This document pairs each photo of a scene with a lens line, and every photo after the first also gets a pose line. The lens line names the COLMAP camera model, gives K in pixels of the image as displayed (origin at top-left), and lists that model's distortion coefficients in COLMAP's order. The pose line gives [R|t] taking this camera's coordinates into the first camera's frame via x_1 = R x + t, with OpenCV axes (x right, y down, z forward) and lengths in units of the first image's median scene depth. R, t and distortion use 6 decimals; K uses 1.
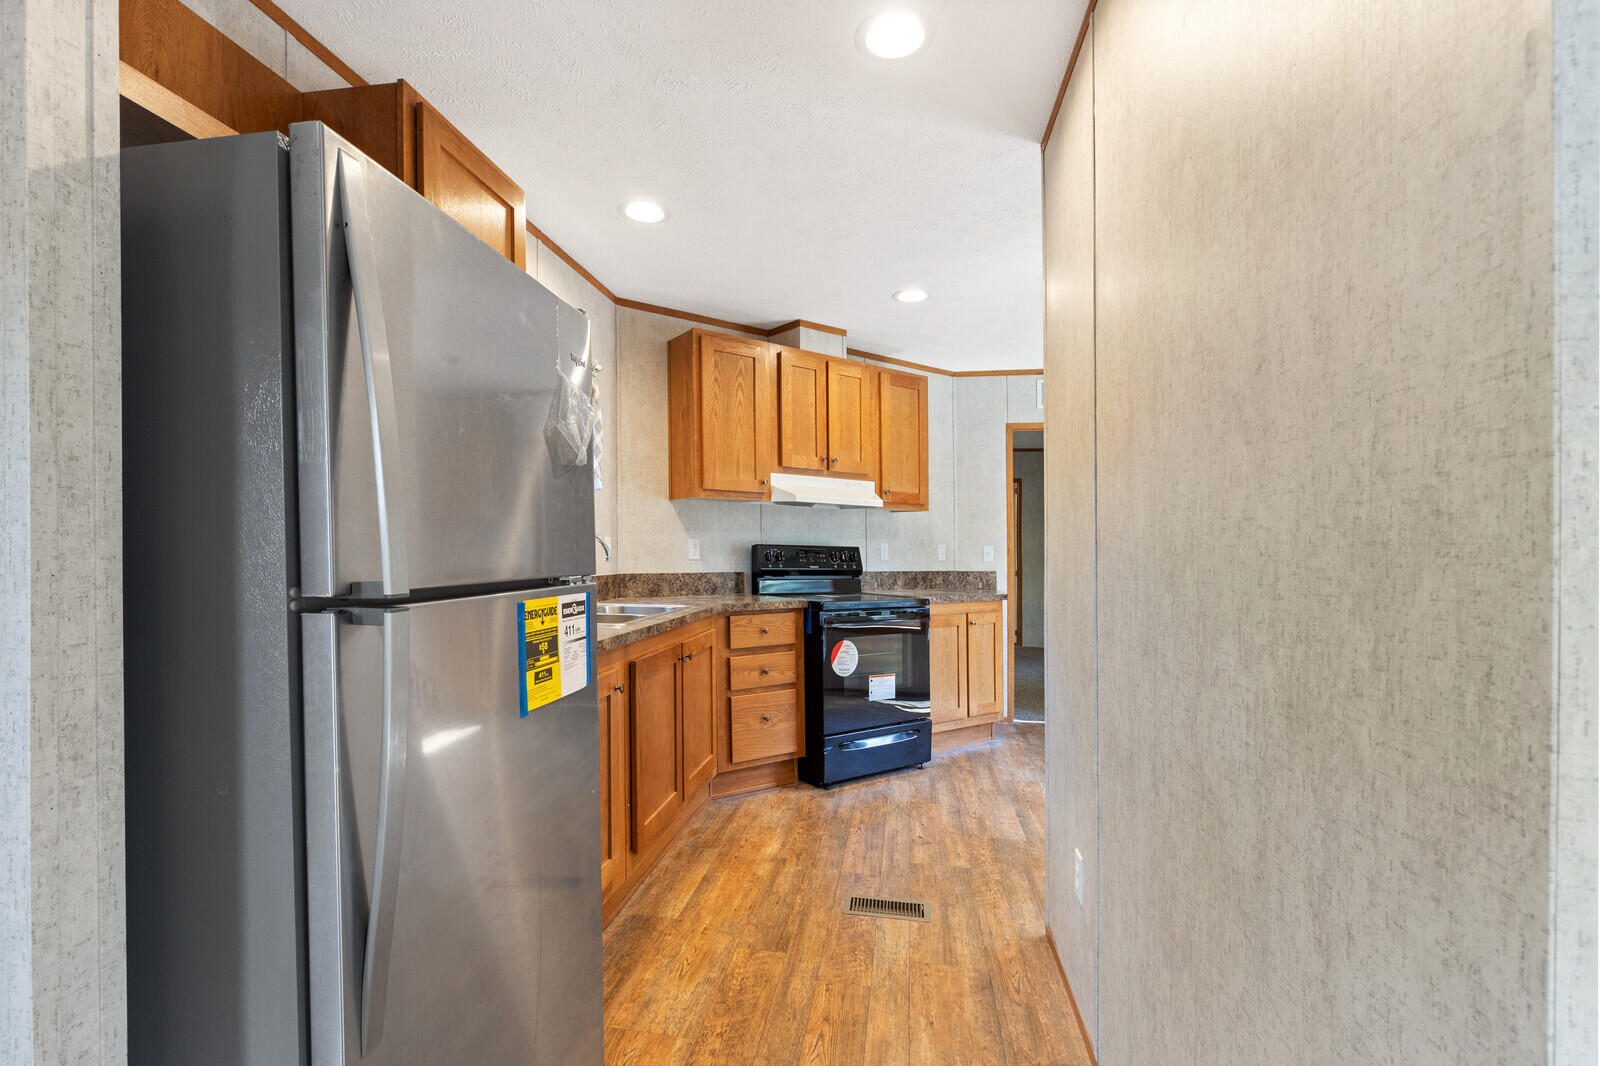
lens RADIAL K [[746.2, 0, 795.5], [0, 746.2, 530.4], [0, 0, 1]] dist [-0.001078, -0.000456]
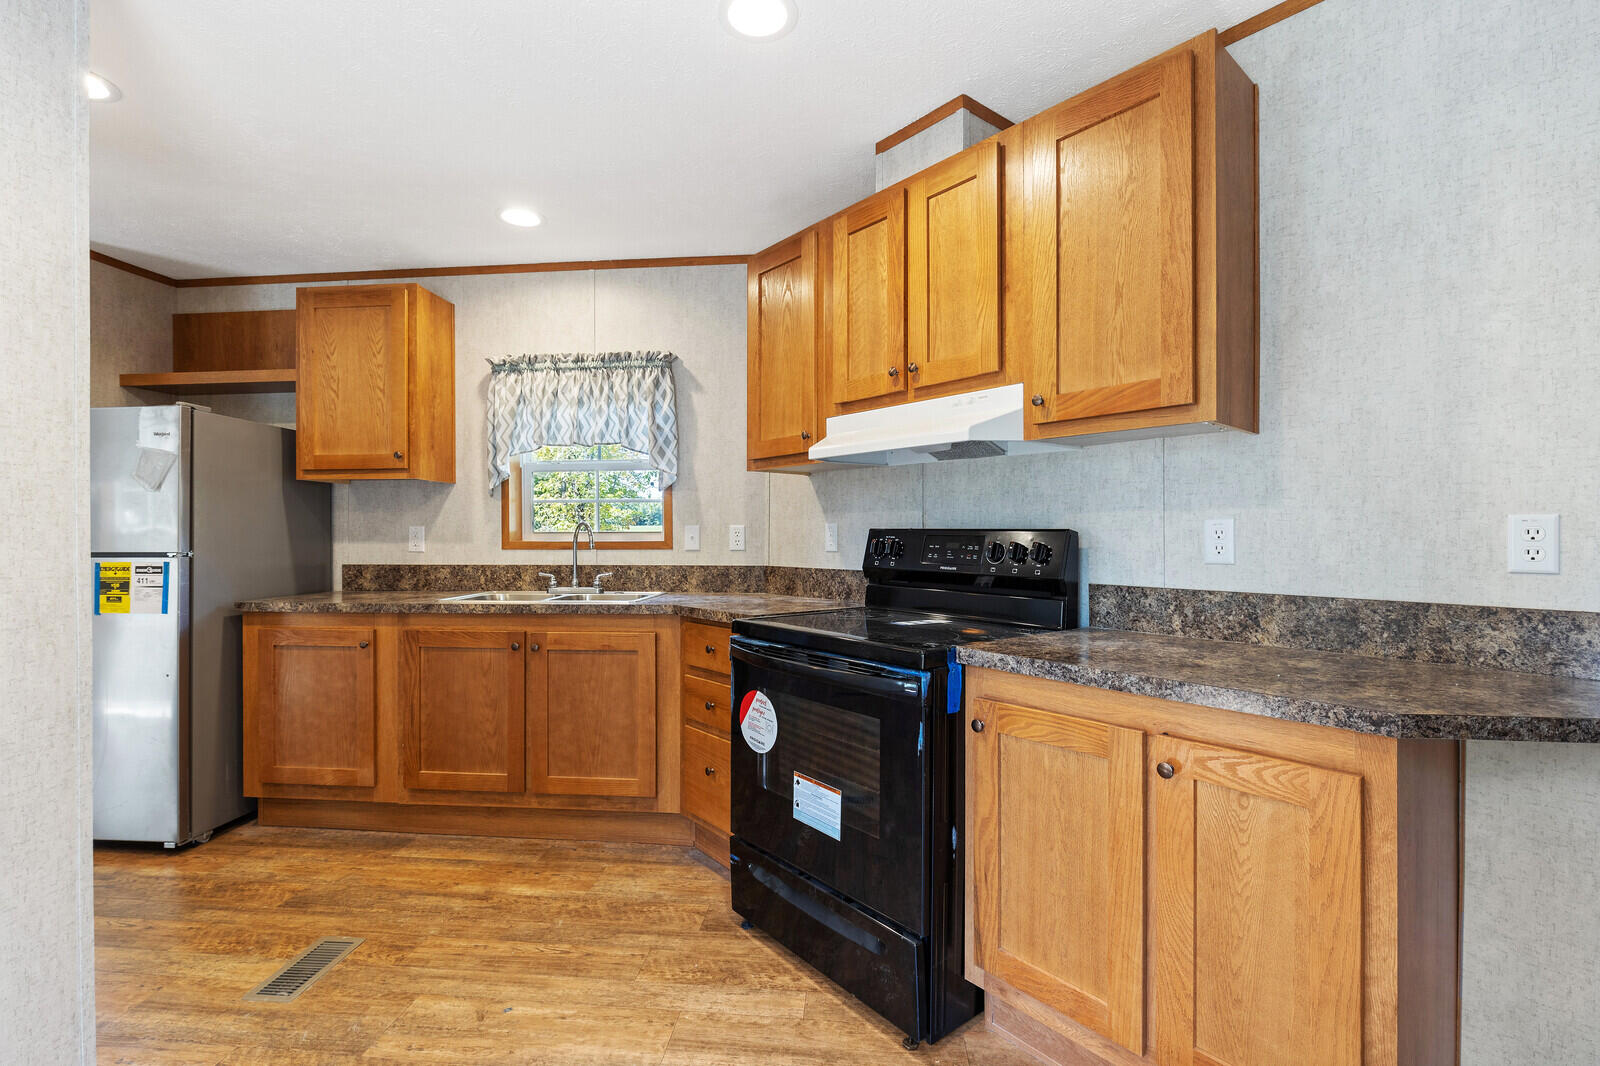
lens RADIAL K [[728.8, 0, 788.4], [0, 728.8, 533.4], [0, 0, 1]] dist [-0.000765, -0.000217]
pose [[0.047394, -0.013010, -0.998792, 0.800192], [0.027047, 0.999565, -0.011737, 0.038868], [0.998510, -0.026458, 0.047726, 1.251610]]
